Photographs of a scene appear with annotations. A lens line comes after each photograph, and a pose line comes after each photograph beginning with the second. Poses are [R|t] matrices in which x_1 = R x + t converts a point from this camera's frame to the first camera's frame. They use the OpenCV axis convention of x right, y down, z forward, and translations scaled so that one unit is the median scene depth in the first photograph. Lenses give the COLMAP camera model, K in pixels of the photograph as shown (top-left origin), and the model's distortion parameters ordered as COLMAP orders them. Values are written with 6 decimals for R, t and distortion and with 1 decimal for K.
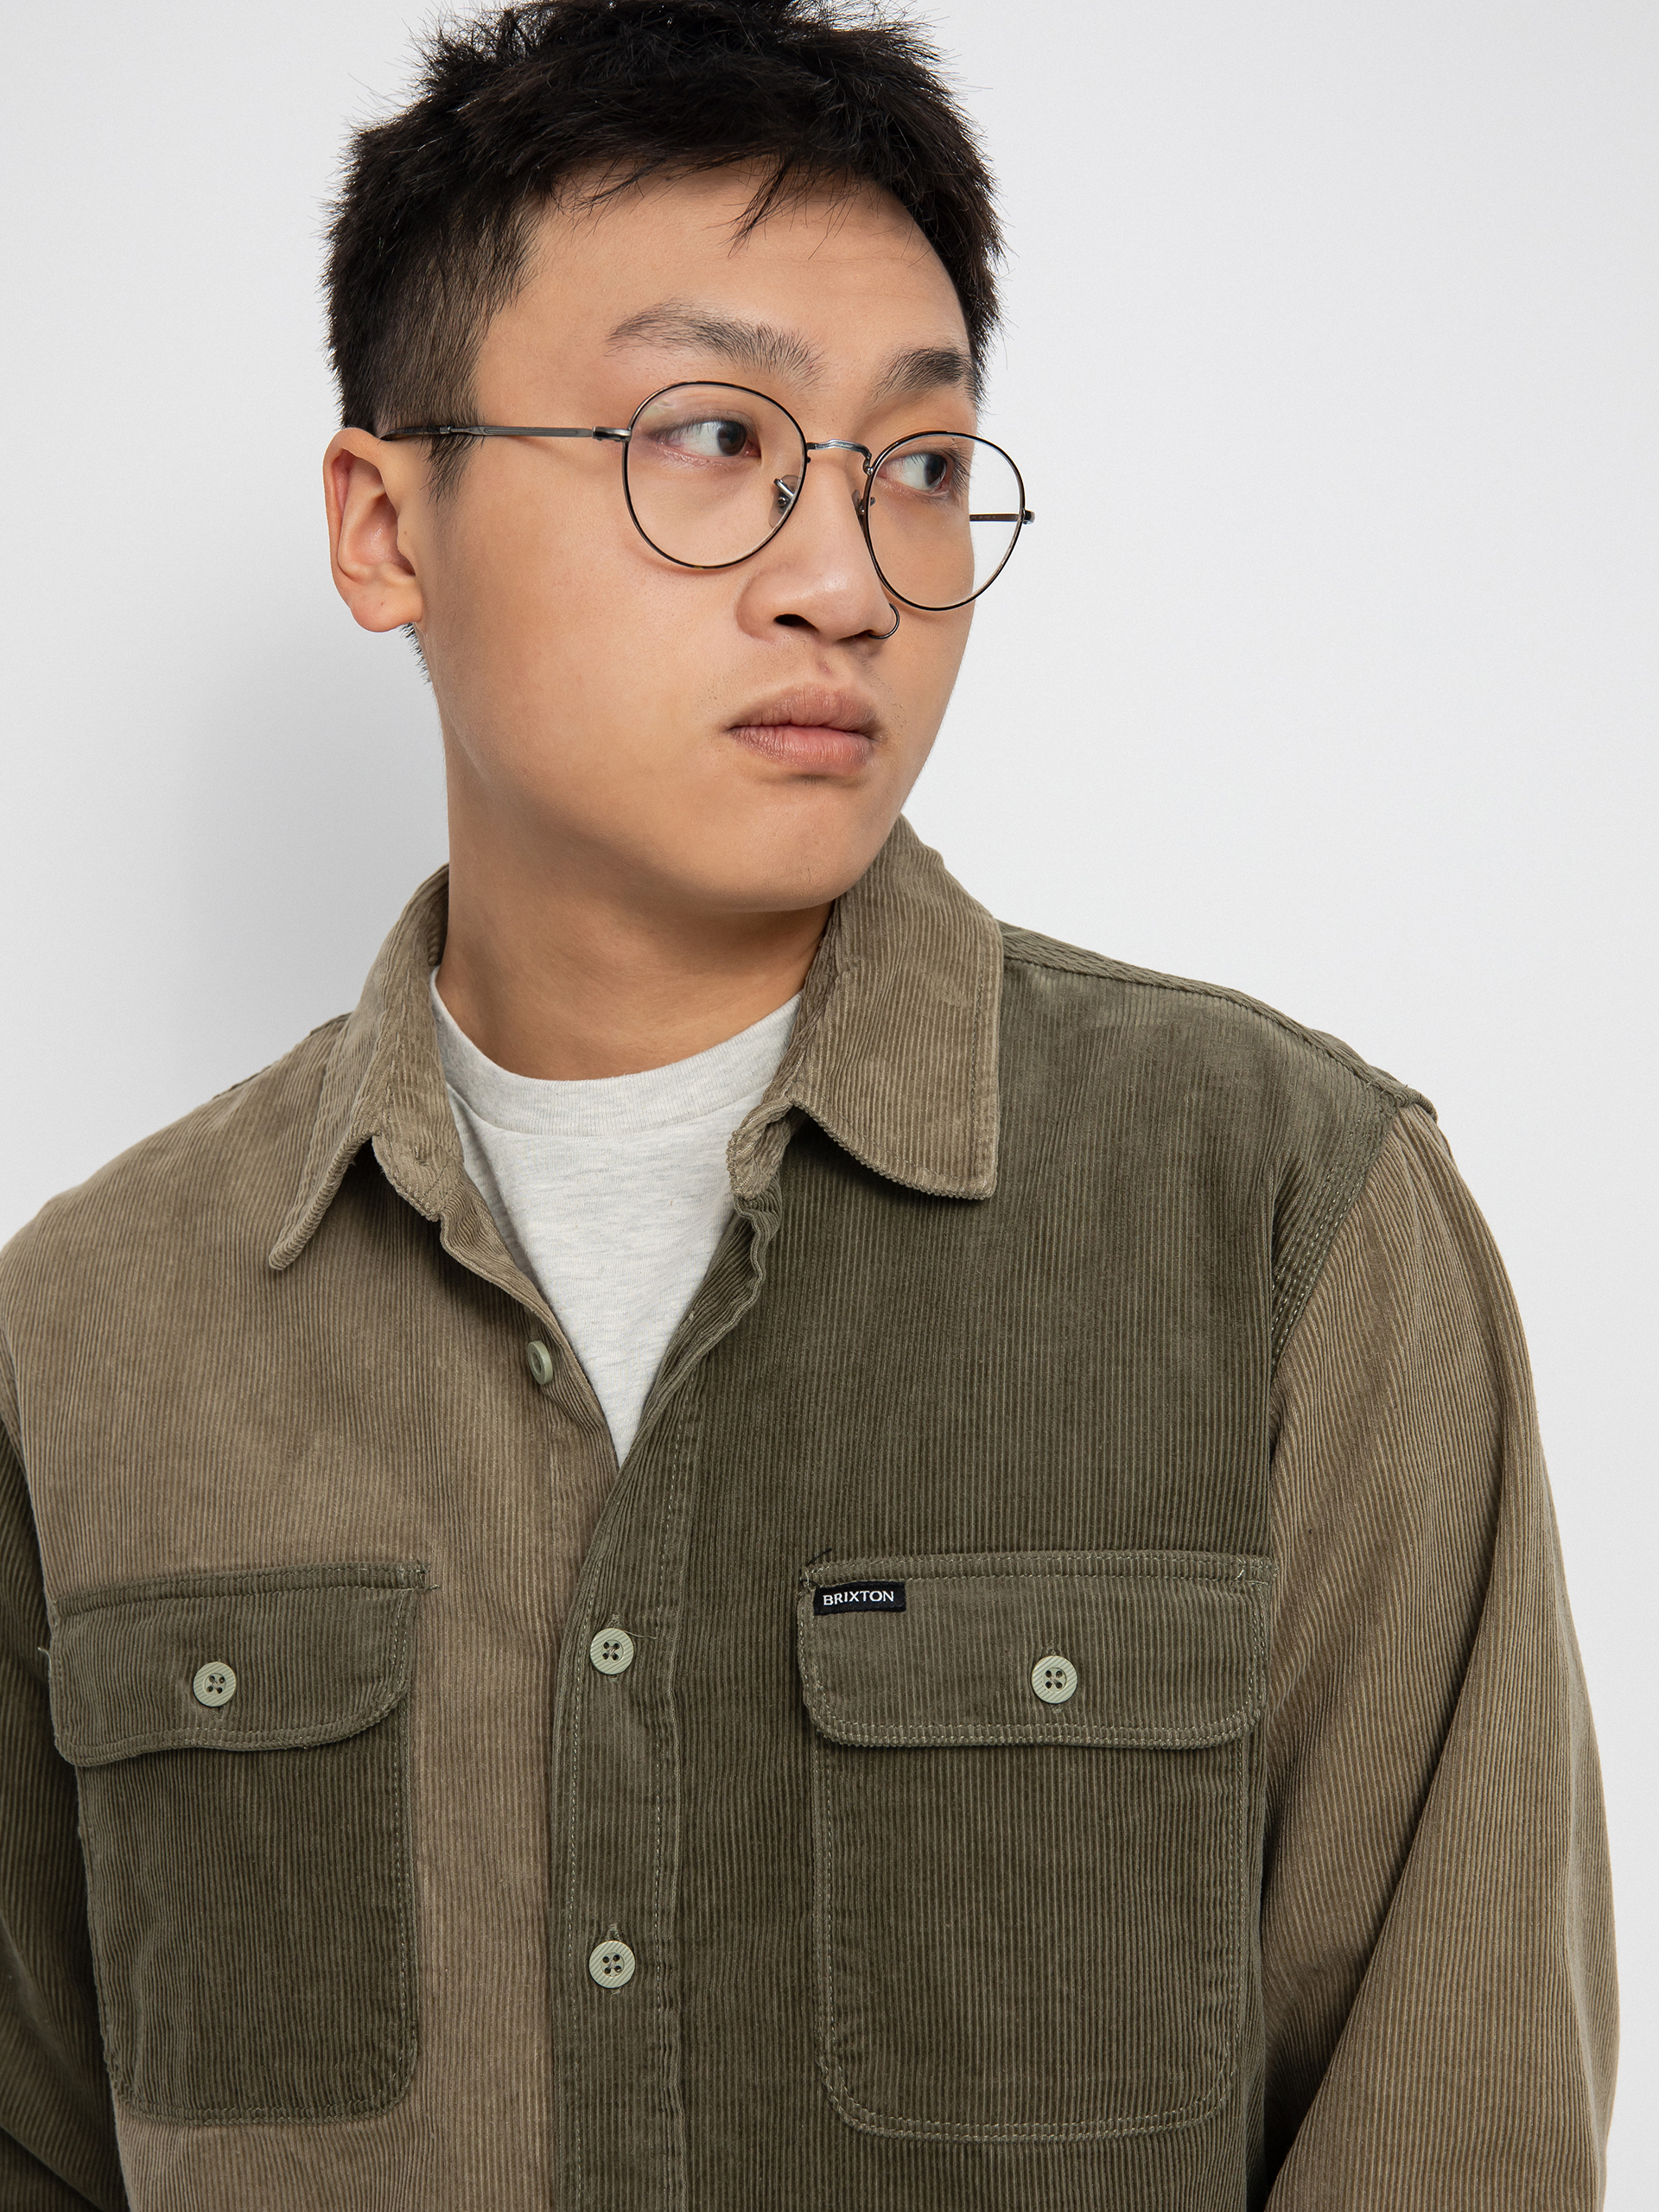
lens RADIAL K [[3290.1, 0, 829.5], [0, 3290.1, 1106.0], [0, 0, 1]] dist [0.002697, -0.094652]
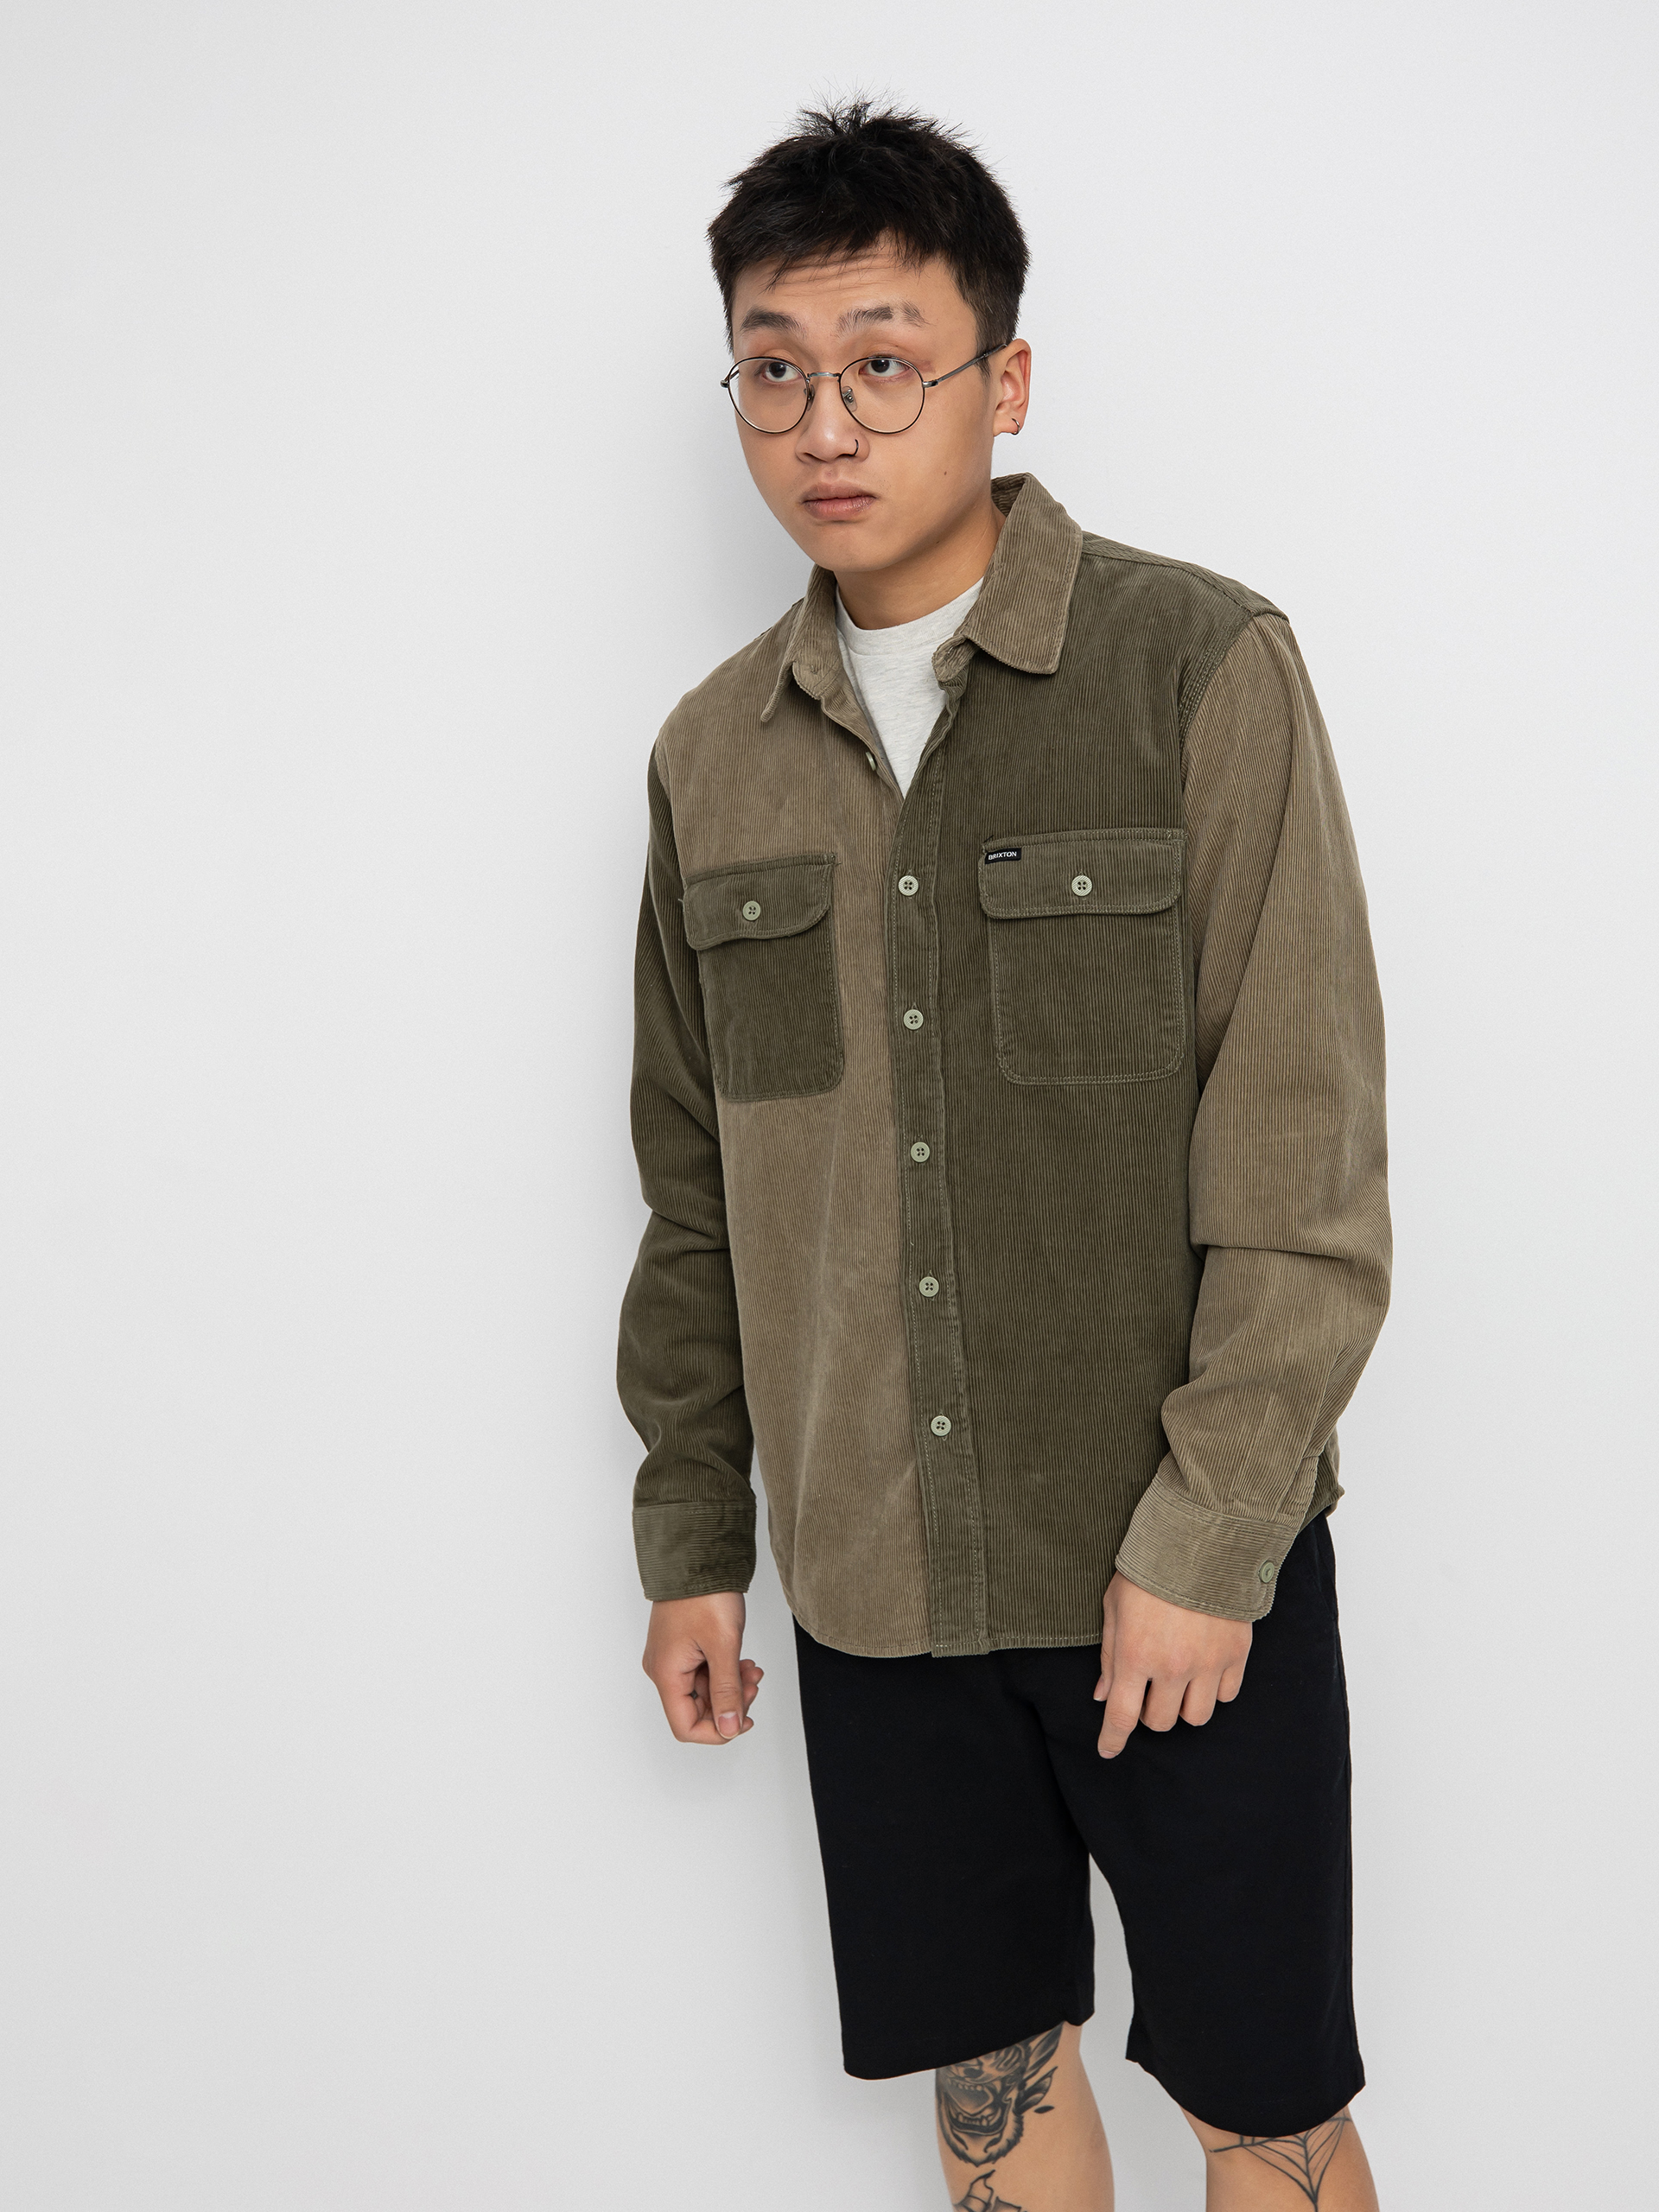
lens RADIAL K [[3290.1, 0, 829.5], [0, 3290.1, 1106.0], [0, 0, 1]] dist [0.002697, -0.094652]
pose [[0.951795, -0.029366, -0.305325, 0.571090], [0.086105, 0.980962, 0.174069, -0.084641], [0.294401, -0.191968, 0.936203, -1.169088]]
